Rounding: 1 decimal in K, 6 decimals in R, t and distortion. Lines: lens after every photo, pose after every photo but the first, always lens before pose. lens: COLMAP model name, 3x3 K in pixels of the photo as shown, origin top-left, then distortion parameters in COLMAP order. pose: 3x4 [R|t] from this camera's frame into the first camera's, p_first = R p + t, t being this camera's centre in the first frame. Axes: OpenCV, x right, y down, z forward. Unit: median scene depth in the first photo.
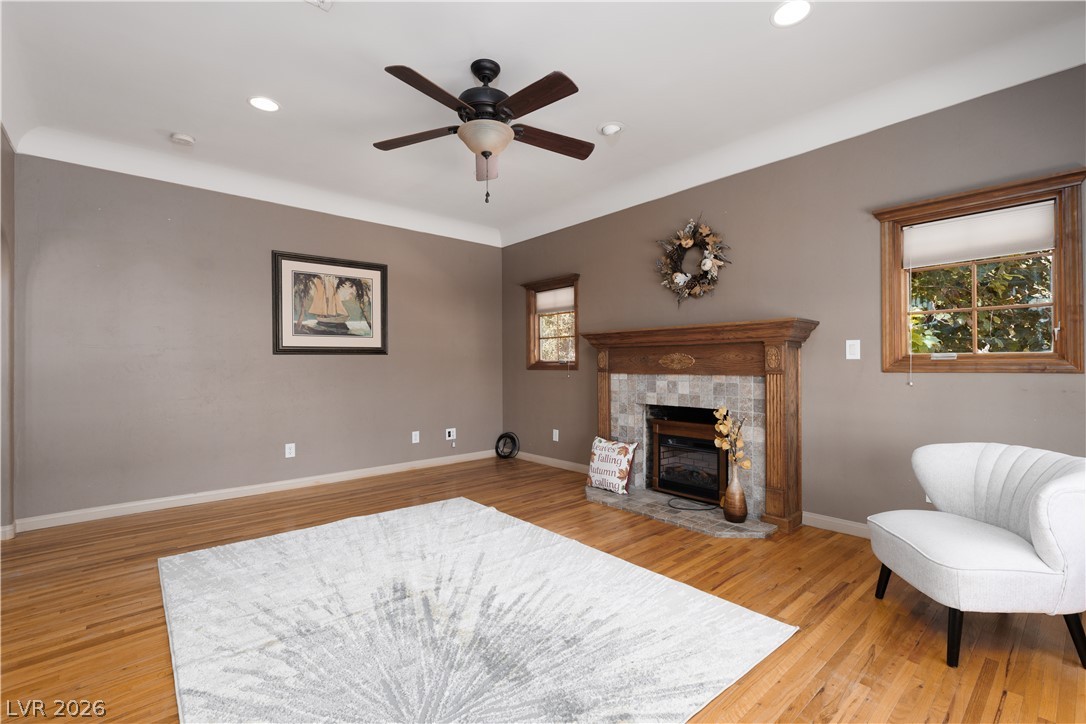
lens RADIAL K [[483.6, 0, 549.2], [0, 483.6, 361.1], [0, 0, 1]] dist [0.003020, 0.000247]
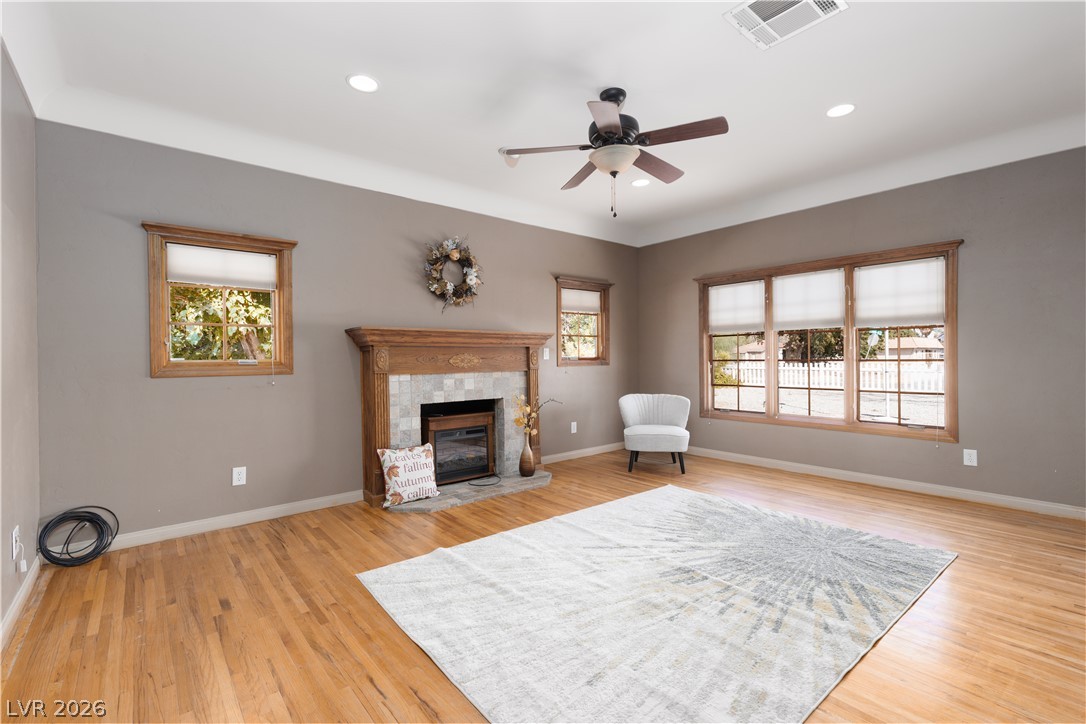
lens RADIAL K [[483.6, 0, 549.2], [0, 483.6, 361.1], [0, 0, 1]] dist [0.003020, 0.000247]
pose [[0.022994, 0.003774, 0.999728, -0.769127], [0.007671, 0.999963, -0.003951, 0.005690], [-0.999706, 0.007760, 0.022964, 0.693500]]
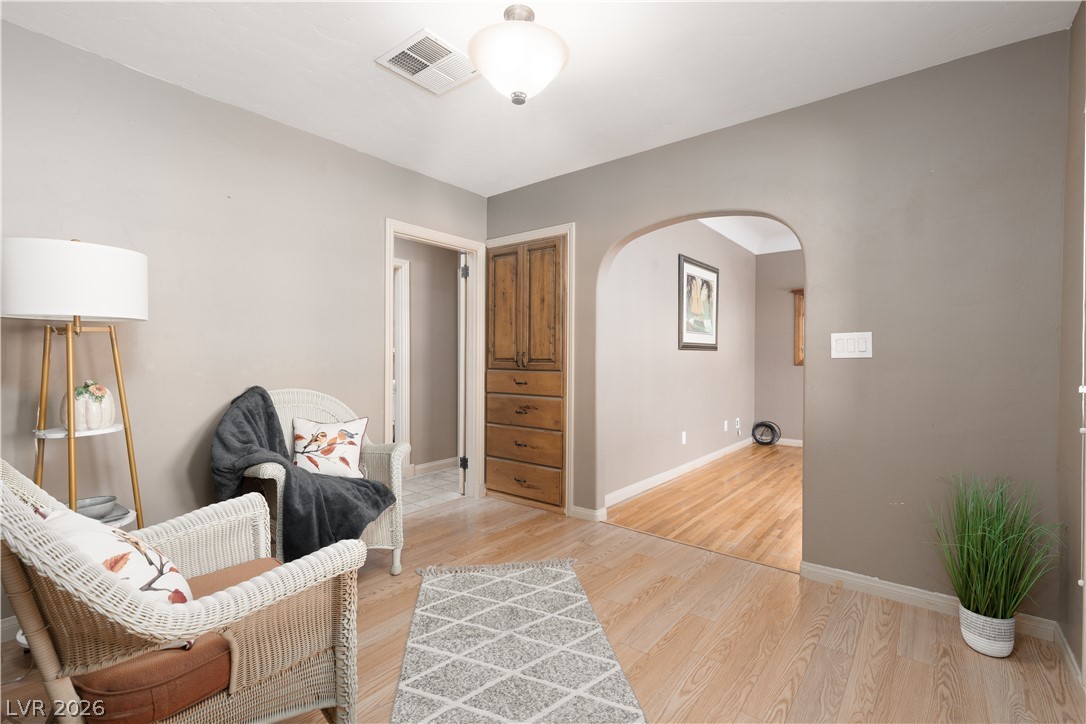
lens RADIAL K [[483.6, 0, 549.2], [0, 483.6, 361.1], [0, 0, 1]] dist [0.003020, 0.000247]
pose [[0.984494, 0.007602, 0.175255, -1.050815], [-0.008732, 0.999946, 0.005674, 0.008232], [-0.175202, -0.007117, 0.984507, -0.014625]]
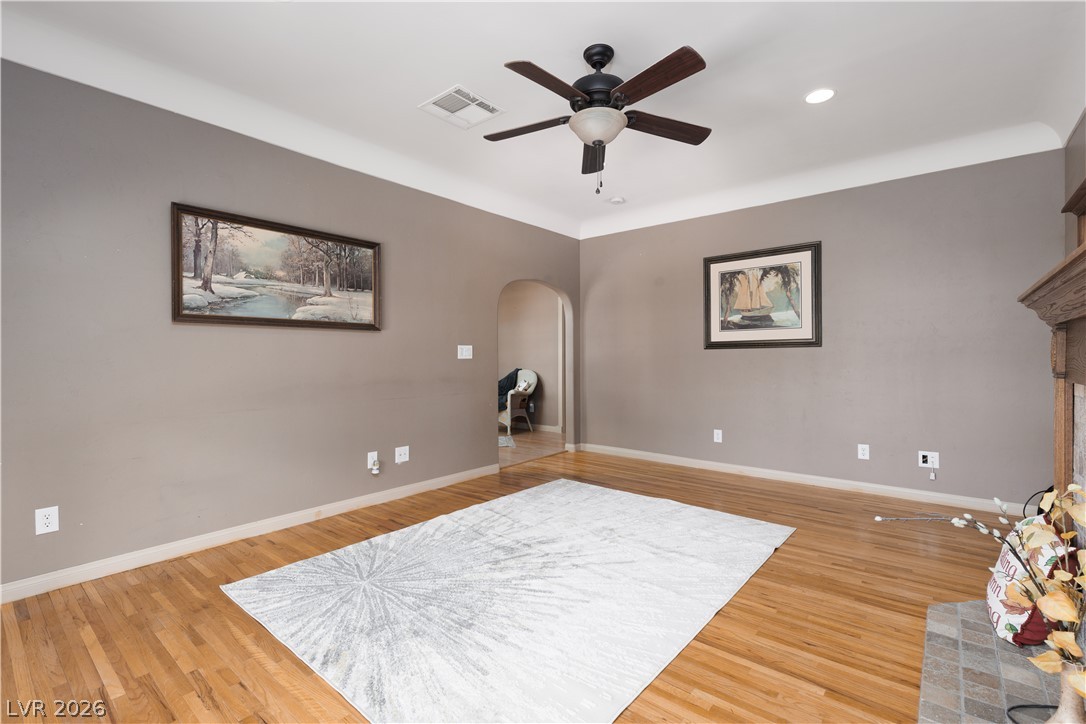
lens RADIAL K [[483.6, 0, 549.2], [0, 483.6, 361.1], [0, 0, 1]] dist [0.003020, 0.000247]
pose [[0.159686, 0.012325, -0.987091, 0.501260], [0.007636, 0.999877, 0.013720, -0.004054], [0.987138, -0.009729, 0.159572, 0.457626]]
